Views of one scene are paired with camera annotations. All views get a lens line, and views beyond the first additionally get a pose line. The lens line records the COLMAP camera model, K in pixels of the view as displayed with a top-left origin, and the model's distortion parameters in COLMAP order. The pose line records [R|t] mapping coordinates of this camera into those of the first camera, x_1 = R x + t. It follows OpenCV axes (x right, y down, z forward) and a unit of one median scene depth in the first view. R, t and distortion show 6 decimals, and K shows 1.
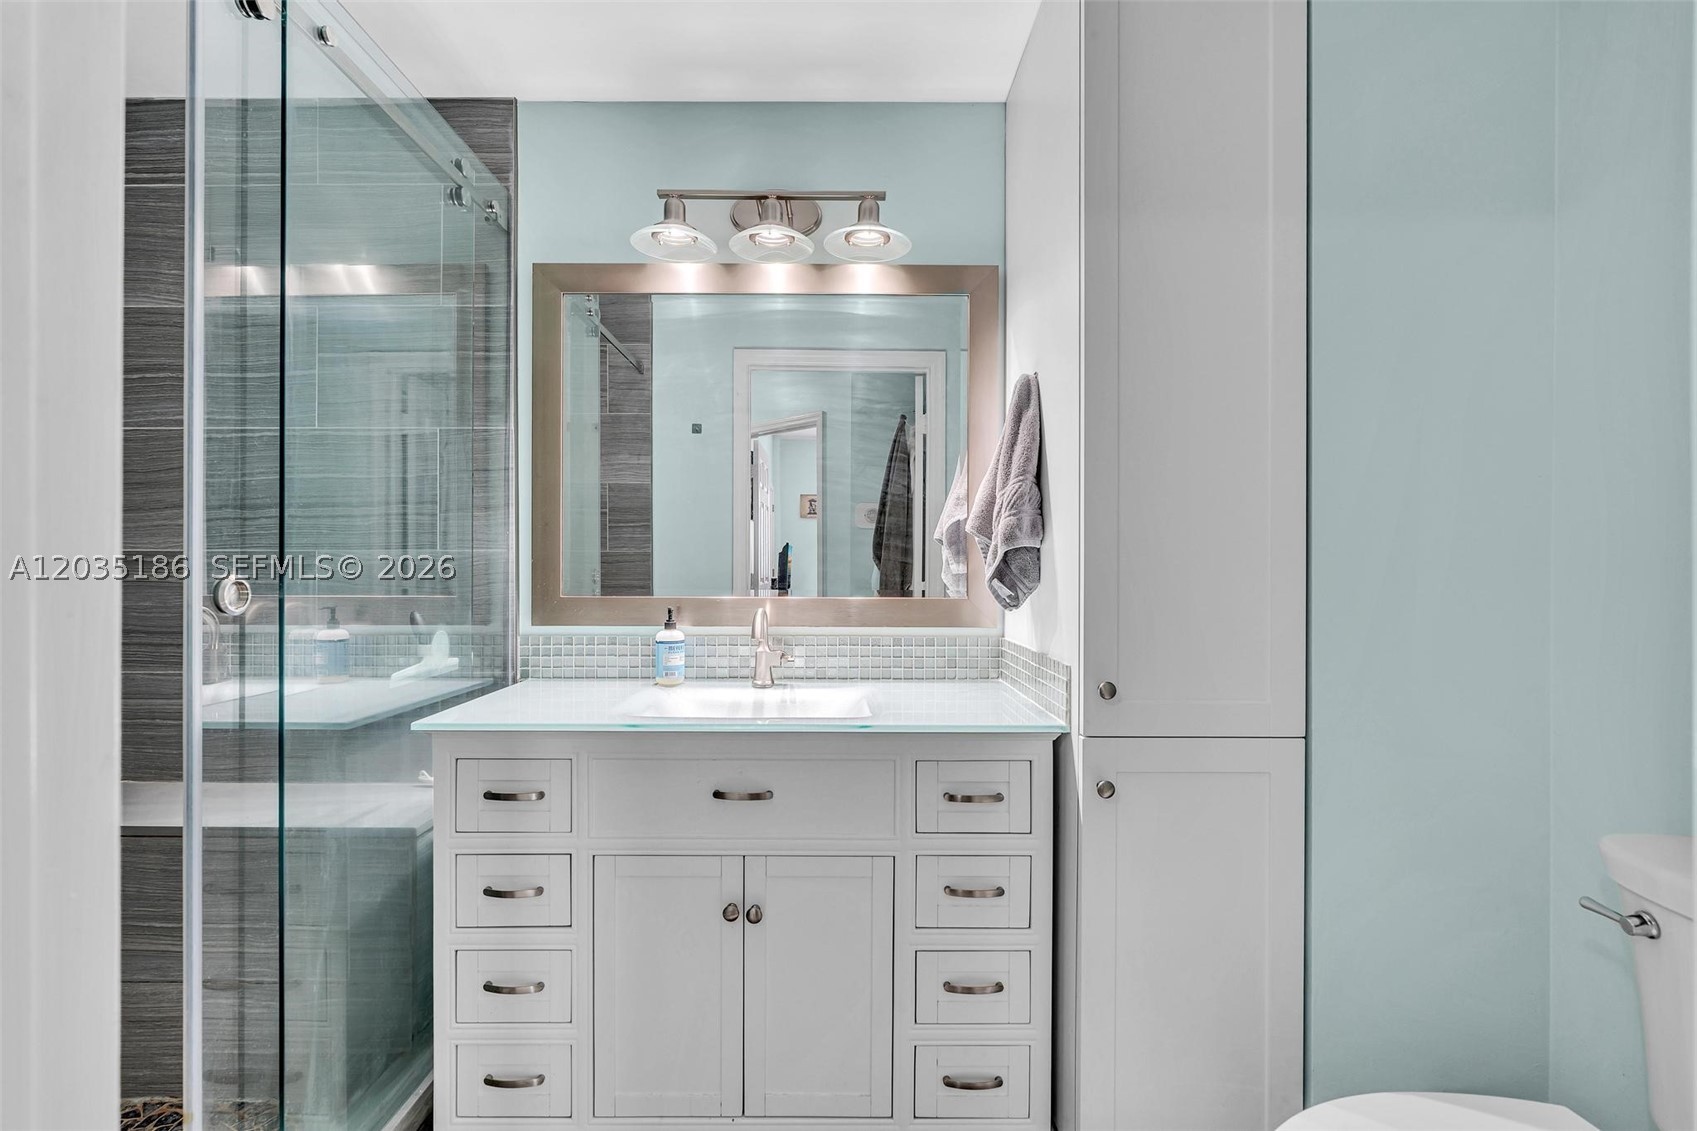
lens RADIAL K [[783.4, 0, 830.7], [0, 783.4, 565.9], [0, 0, 1]] dist [-0.005789, 0.001006]
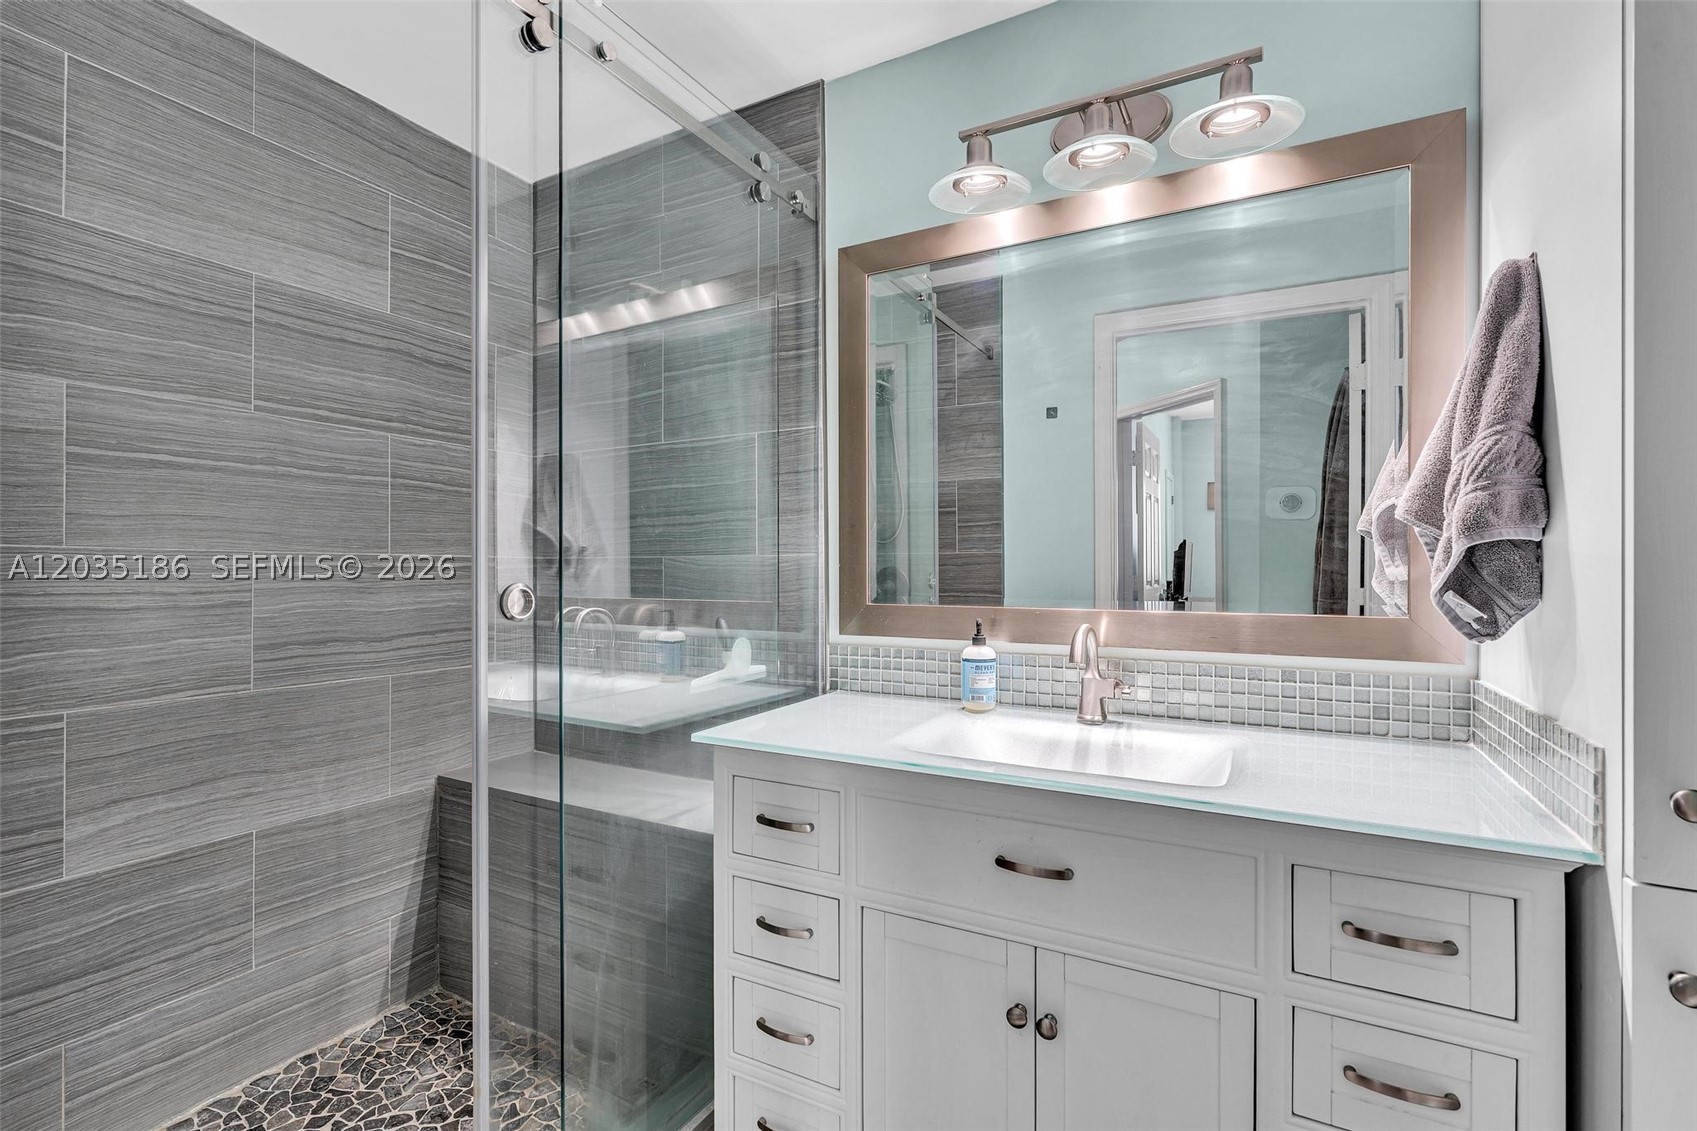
lens RADIAL K [[783.4, 0, 830.7], [0, 783.4, 565.9], [0, 0, 1]] dist [-0.005789, 0.001006]
pose [[0.870611, -0.004808, -0.491948, 0.073087], [0.005332, 0.999986, -0.000337, -0.005620], [0.491943, -0.002330, 0.870625, 0.175956]]
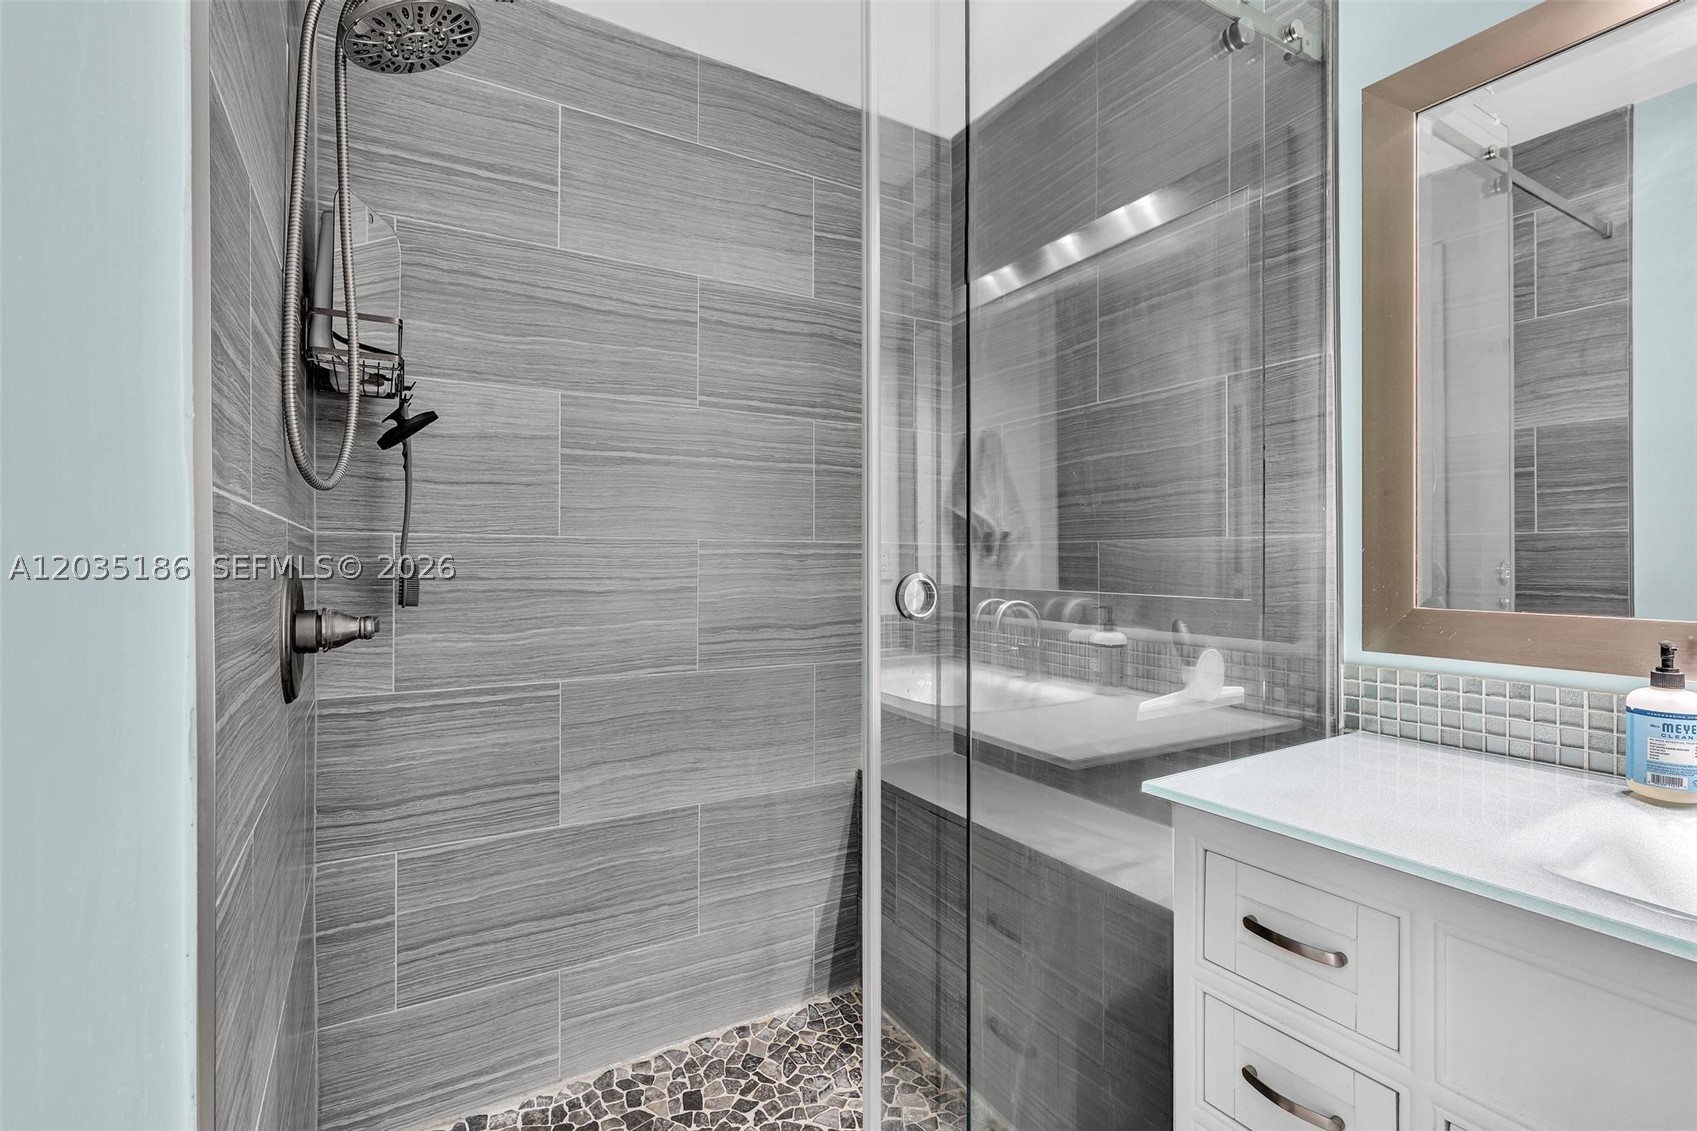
lens RADIAL K [[766.8, 0, 843.9], [0, 766.8, 561.7], [0, 0, 1]] dist [-0.013552, 0.005576]
pose [[0.508030, 0.002419, -0.861336, -0.056316], [0.006492, 0.999957, 0.006637, -0.004124], [0.861315, -0.008963, 0.507992, 0.310649]]
